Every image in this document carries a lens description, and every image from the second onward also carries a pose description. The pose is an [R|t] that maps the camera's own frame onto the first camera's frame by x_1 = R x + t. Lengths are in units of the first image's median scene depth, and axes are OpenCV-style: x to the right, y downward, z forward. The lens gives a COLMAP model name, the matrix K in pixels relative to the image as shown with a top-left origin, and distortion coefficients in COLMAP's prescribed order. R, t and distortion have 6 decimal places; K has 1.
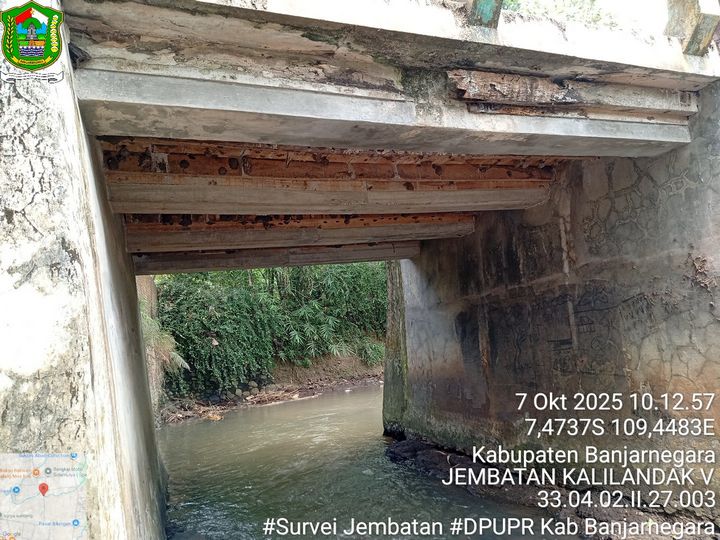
lens RADIAL K [[552.7, 0, 356.0], [0, 552.7, 271.9], [0, 0, 1]] dist [0.096623, -0.198545]
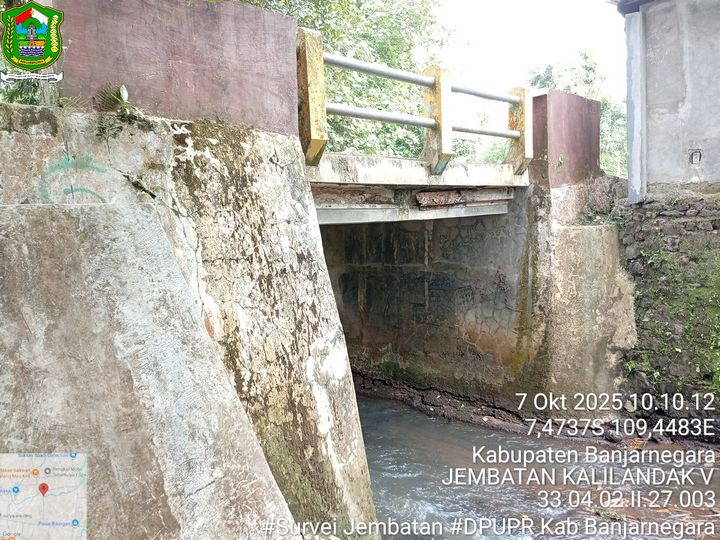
lens RADIAL K [[552.7, 0, 357.1], [0, 552.7, 272.3], [0, 0, 1]] dist [0.096623, -0.198545]
pose [[0.922911, 0.019498, 0.384519, -0.395432], [-0.090313, 0.981815, 0.166982, -0.206160], [-0.374271, -0.188837, 0.907889, -0.375266]]
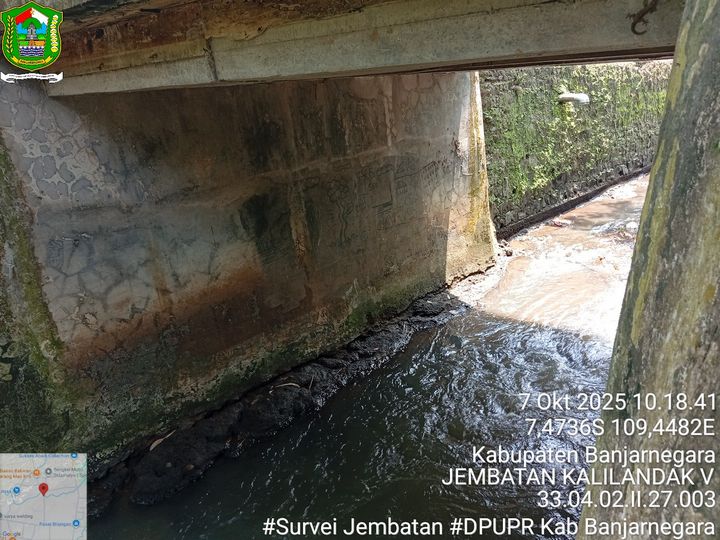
lens RADIAL K [[552.7, 0, 362.2], [0, 552.7, 270.0], [0, 0, 1]] dist [0.096623, -0.198545]
pose [[-0.468230, -0.153090, 0.870244, -0.602852], [0.001273, 0.984759, 0.173920, 0.049949], [-0.883606, 0.082542, -0.460899, 1.442695]]
